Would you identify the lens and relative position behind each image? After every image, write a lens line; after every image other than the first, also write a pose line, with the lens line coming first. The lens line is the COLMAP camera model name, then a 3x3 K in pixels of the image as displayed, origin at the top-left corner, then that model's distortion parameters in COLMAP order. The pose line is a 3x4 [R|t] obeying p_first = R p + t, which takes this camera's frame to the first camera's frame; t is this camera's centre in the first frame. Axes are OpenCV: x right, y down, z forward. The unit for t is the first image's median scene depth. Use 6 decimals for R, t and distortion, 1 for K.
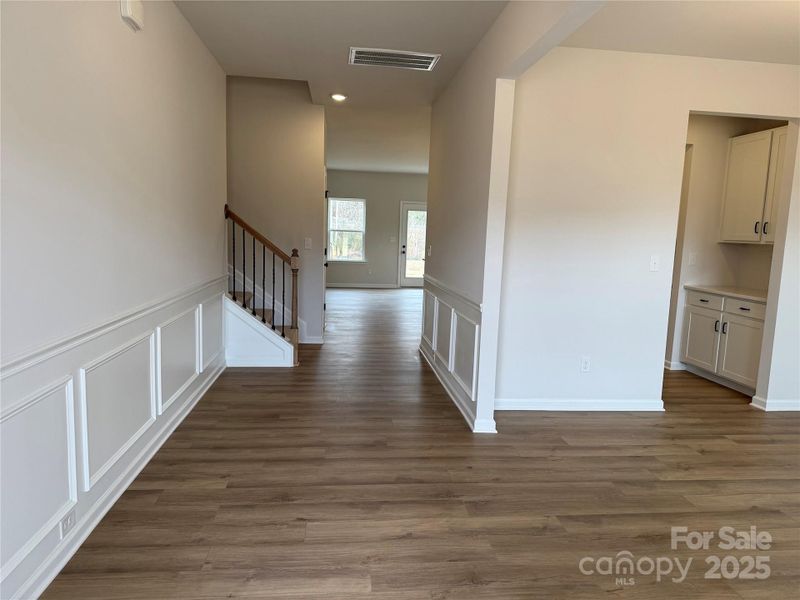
lens RADIAL K [[552.2, 0, 390.7], [0, 552.2, 299.7], [0, 0, 1]] dist [-0.008825, -0.004046]
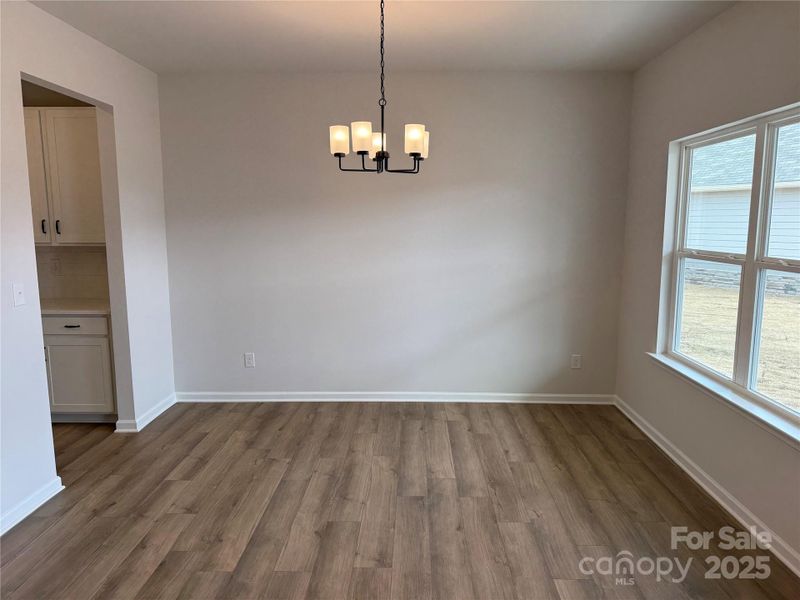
lens RADIAL K [[563.5, 0, 400.0], [0, 563.5, 300.0], [0, 0, 1]] dist [0.004576, 0.000474]
pose [[0.113804, -0.174277, 0.978098, -0.147520], [0.126570, 0.979016, 0.159714, -0.109441], [-0.985408, 0.105621, 0.133474, 0.446496]]
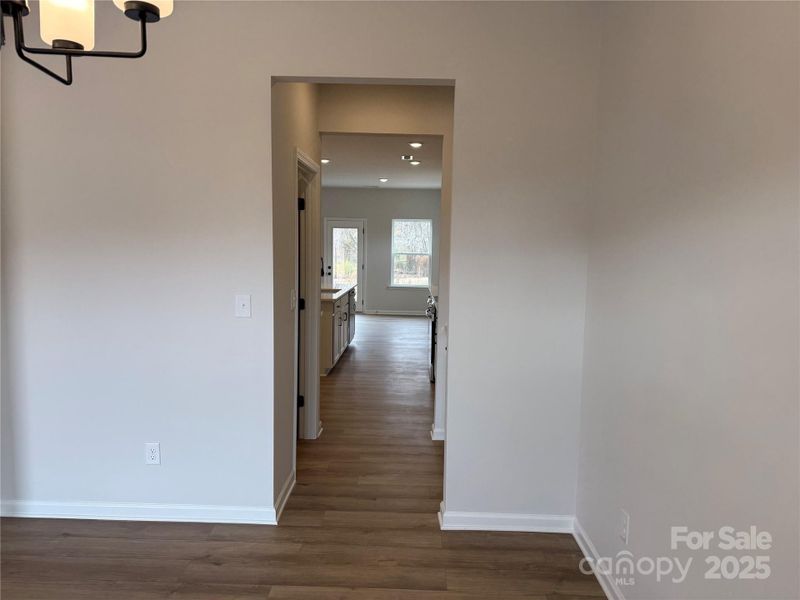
lens RADIAL K [[552.2, 0, 390.7], [0, 552.2, 299.7], [0, 0, 1]] dist [-0.008825, -0.004046]
pose [[0.994642, -0.003745, -0.103311, 0.728089], [0.000726, 0.999572, -0.029244, -0.054058], [0.103377, 0.029013, 0.994219, 0.347560]]
